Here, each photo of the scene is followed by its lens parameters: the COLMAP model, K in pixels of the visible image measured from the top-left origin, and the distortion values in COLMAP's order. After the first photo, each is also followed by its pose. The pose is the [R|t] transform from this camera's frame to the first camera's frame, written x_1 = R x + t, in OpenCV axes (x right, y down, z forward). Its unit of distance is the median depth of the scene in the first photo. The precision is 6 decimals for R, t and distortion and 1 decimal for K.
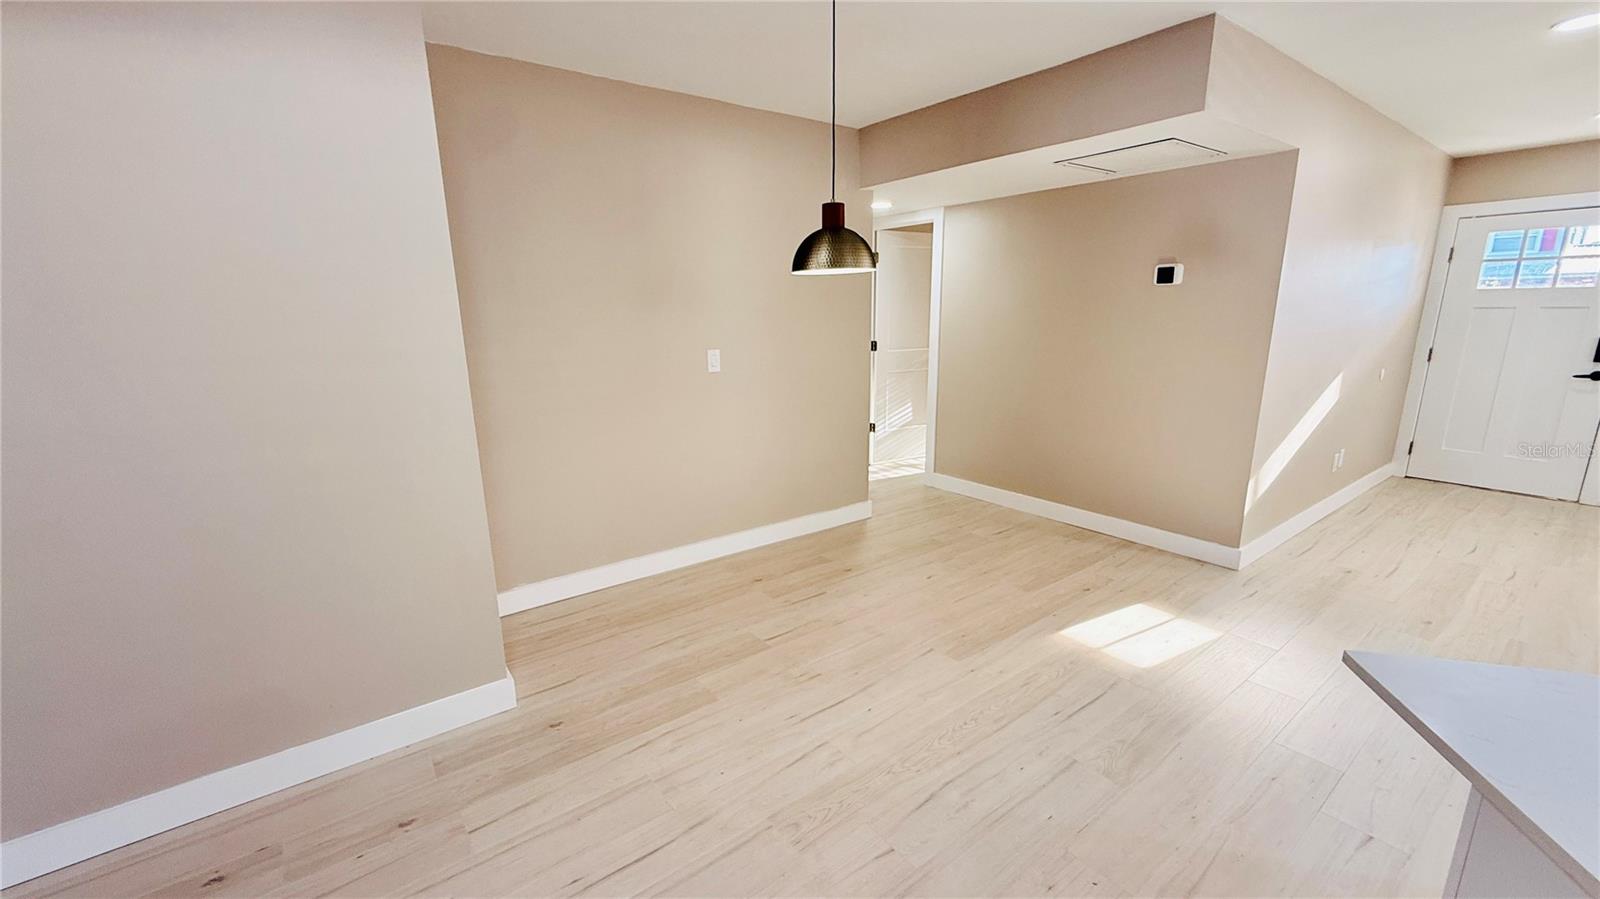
lens RADIAL K [[642.9, 0, 793.3], [0, 642.9, 457.0], [0, 0, 1]] dist [0.002576, 0.001692]
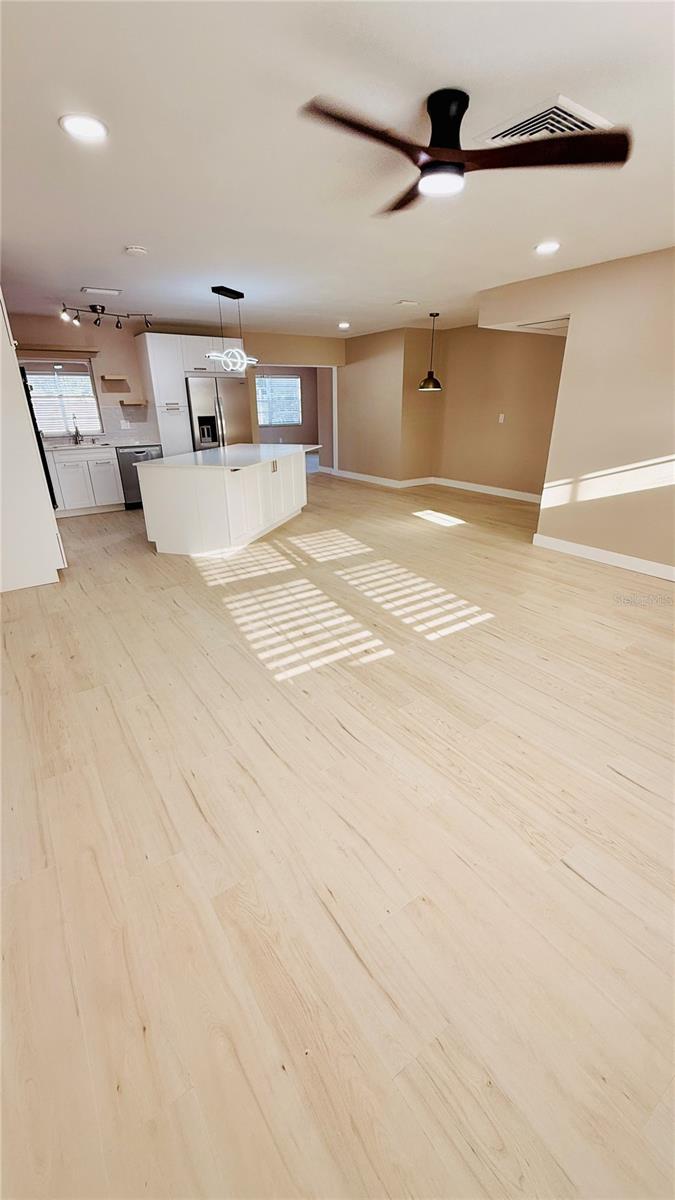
lens RADIAL K [[482.2, 0, 337.1], [0, 482.2, 599.8], [0, 0, 1]] dist [0.002576, 0.001692]
pose [[-0.052113, 0.396655, -0.916487, 2.641058], [-0.217506, 0.891194, 0.398076, -0.157379], [0.974667, 0.220086, 0.039832, 0.502408]]
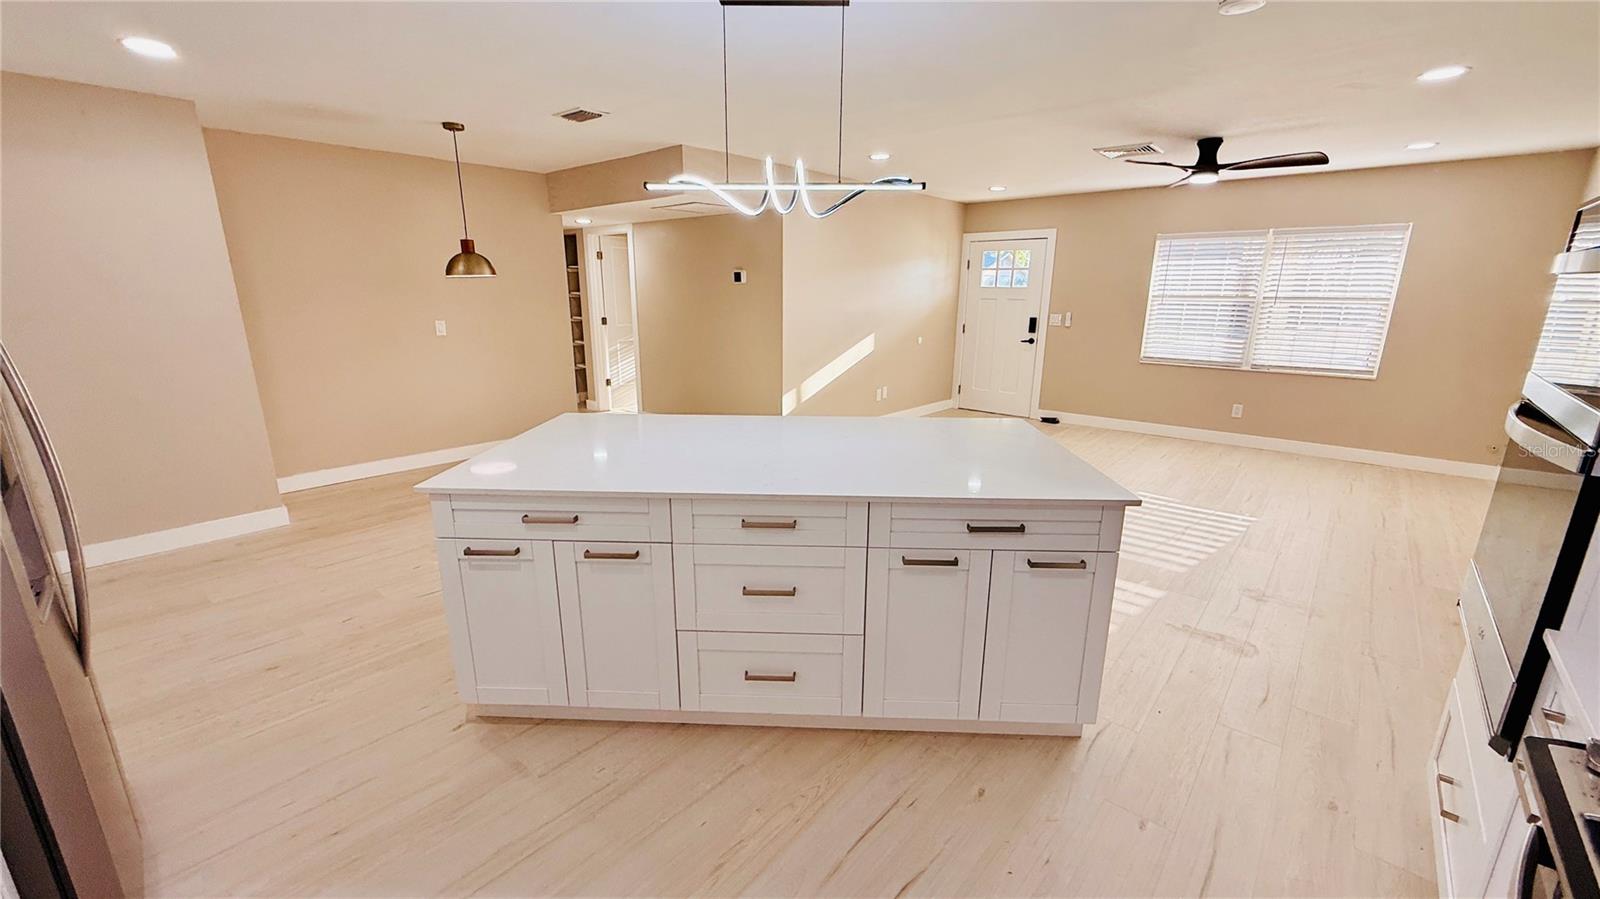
lens RADIAL K [[642.9, 0, 791.4], [0, 642.9, 451.5], [0, 0, 1]] dist [0.002576, 0.001692]
pose [[0.980188, -0.033829, 0.195159, 0.475595], [0.029774, 0.999276, 0.023674, 0.162295], [-0.195819, -0.017394, 0.980486, -0.814936]]
